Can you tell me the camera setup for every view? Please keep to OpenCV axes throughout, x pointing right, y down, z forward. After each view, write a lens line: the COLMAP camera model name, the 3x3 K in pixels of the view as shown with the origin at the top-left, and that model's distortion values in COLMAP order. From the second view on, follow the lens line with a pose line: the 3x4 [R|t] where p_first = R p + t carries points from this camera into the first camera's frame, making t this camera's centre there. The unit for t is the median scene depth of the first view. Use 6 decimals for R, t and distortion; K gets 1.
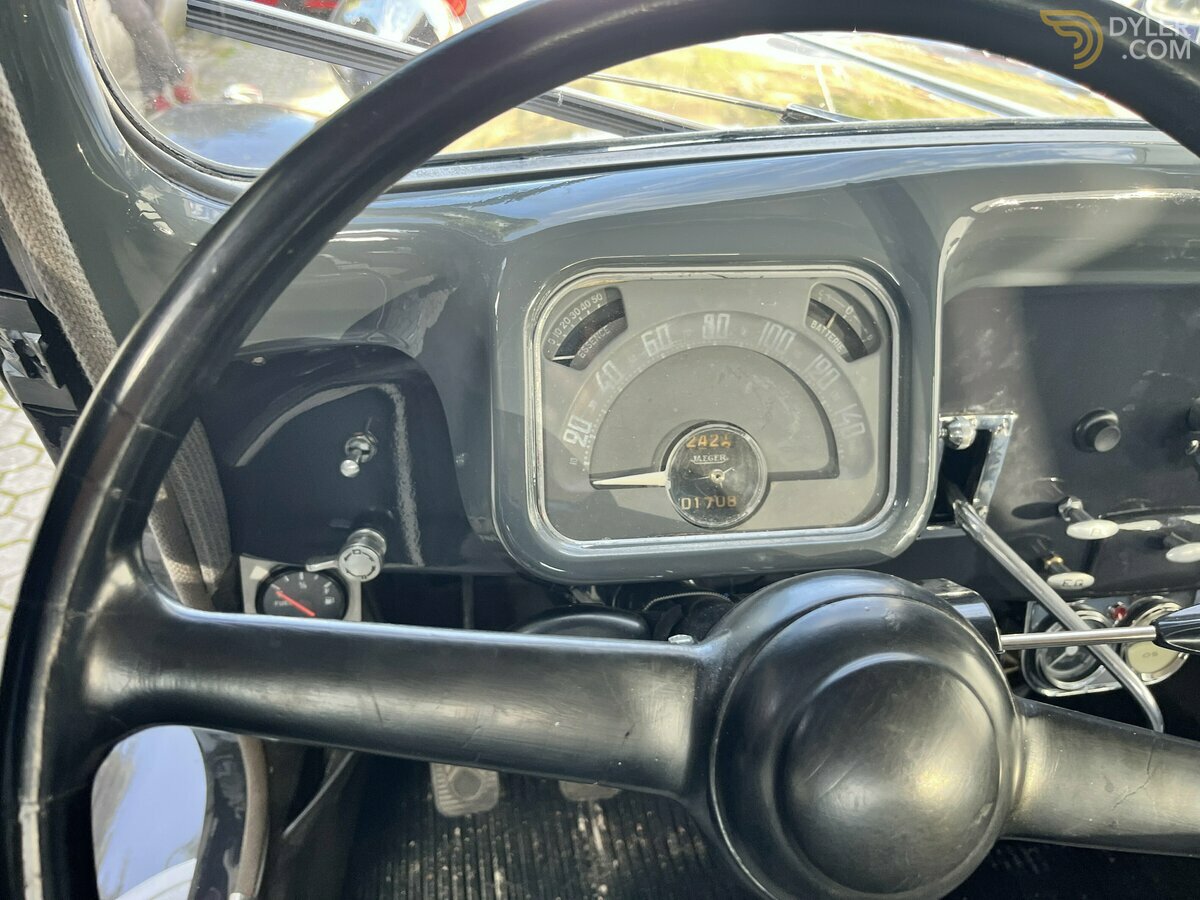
lens RADIAL K [[942.2, 0, 589.6], [0, 942.2, 464.2], [0, 0, 1]] dist [0.011978, 0.003079]
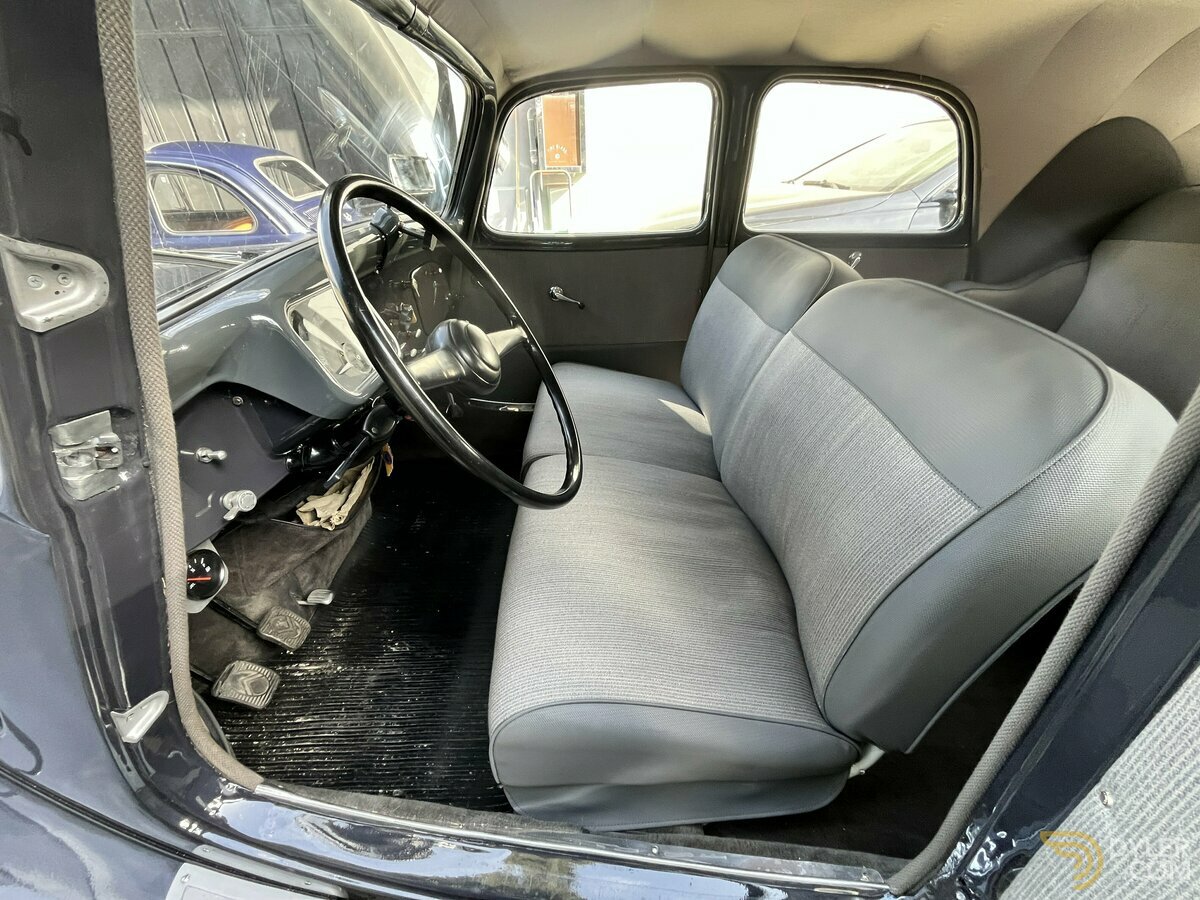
lens RADIAL K [[480.2, 0, 600.0], [0, 480.2, 450.0], [0, 0, 1]] dist [-0.003606, -0.000269]
pose [[0.145532, -0.561669, 0.814462, -1.137446], [0.562421, 0.724237, 0.398952, 0.049157], [-0.813943, 0.400010, 0.421295, -0.149661]]
